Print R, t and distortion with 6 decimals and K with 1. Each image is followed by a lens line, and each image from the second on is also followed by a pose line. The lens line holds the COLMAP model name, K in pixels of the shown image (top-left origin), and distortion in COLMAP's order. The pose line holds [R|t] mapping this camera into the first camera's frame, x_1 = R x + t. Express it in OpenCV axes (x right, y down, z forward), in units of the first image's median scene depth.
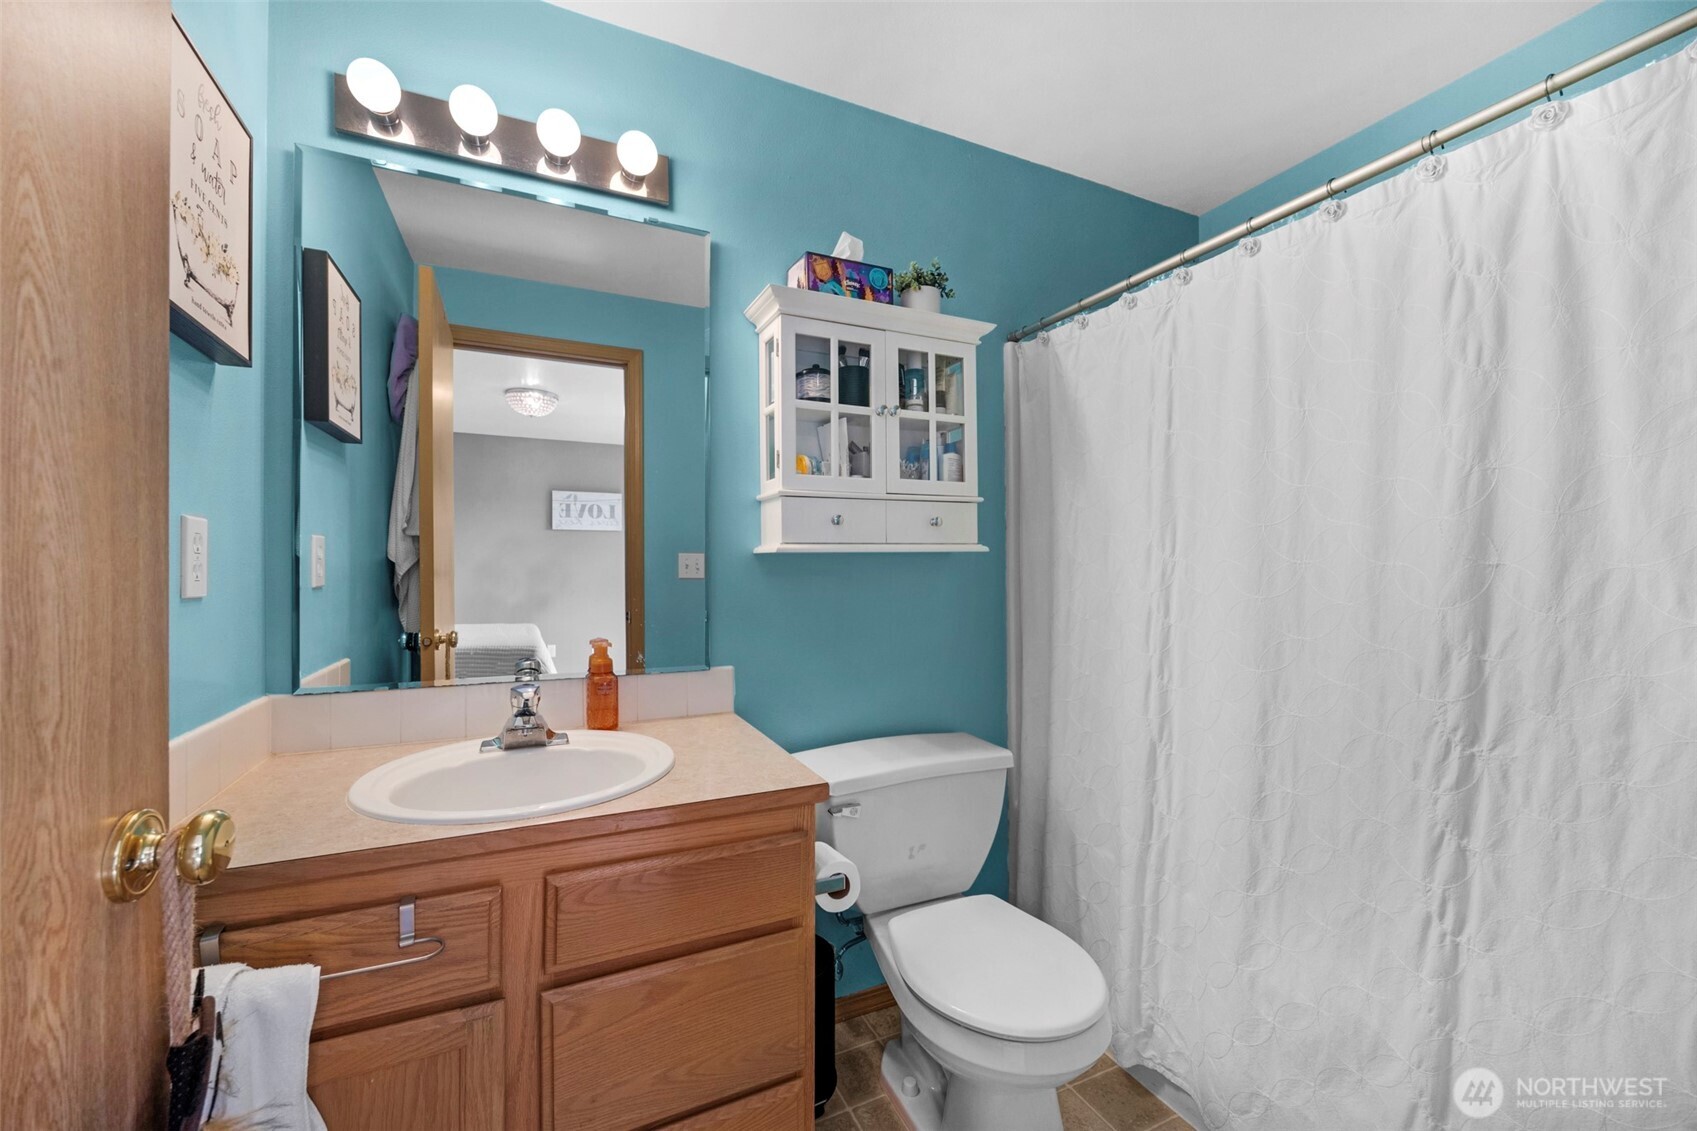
lens RADIAL K [[651.7, 0, 852.9], [0, 651.7, 566.7], [0, 0, 1]] dist [0.001804, 0.000152]
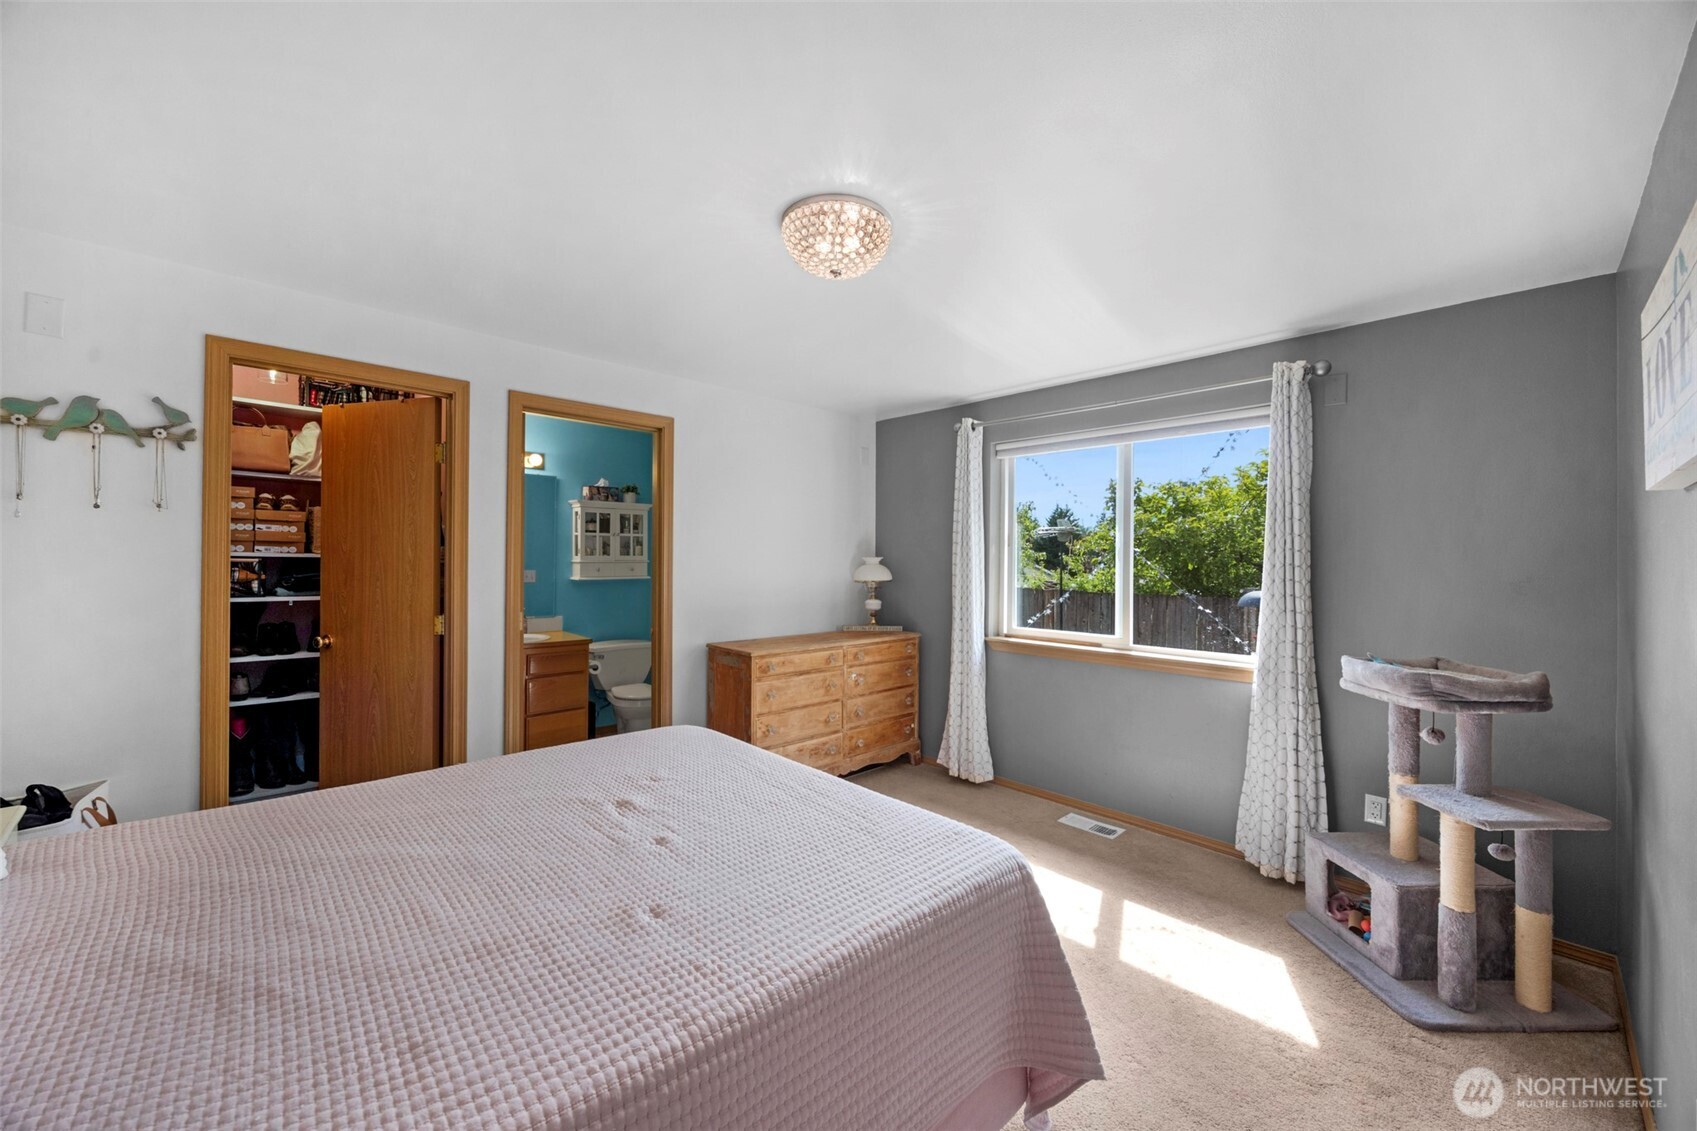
lens RADIAL K [[651.7, 0, 855.1], [0, 651.7, 561.8], [0, 0, 1]] dist [0.001804, 0.000152]
pose [[0.933377, 0.012859, 0.358666, 0.004232], [-0.010864, 0.999912, -0.007576, -0.096121], [-0.358732, 0.003174, 0.933435, -2.375284]]
